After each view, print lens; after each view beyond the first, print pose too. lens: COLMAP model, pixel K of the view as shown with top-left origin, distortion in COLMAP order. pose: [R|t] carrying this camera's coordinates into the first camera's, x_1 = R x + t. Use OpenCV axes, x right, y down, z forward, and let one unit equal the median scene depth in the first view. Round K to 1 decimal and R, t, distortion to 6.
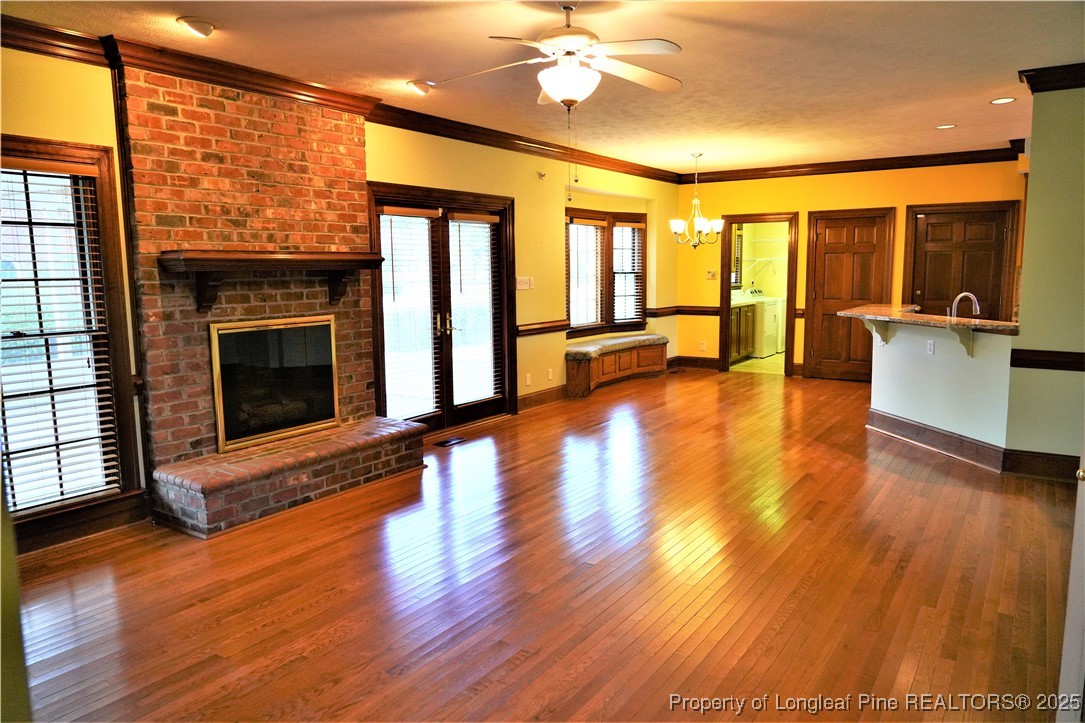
lens RADIAL K [[730.3, 0, 545.3], [0, 730.3, 360.1], [0, 0, 1]] dist [-0.025360, 0.015054]
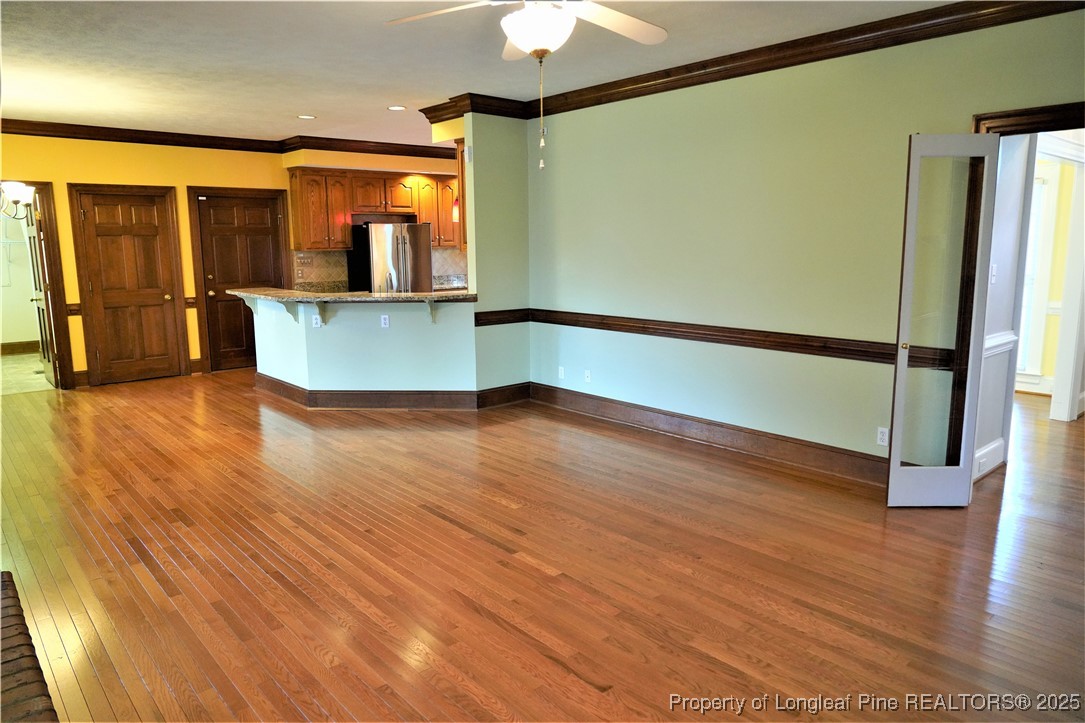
lens RADIAL K [[730.3, 0, 544.8], [0, 730.3, 362.1], [0, 0, 1]] dist [-0.025360, 0.015054]
pose [[0.247462, -0.150130, 0.957196, -0.330679], [0.129628, 0.984171, 0.120849, -0.040075], [-0.960187, 0.094174, 0.263006, 0.321936]]
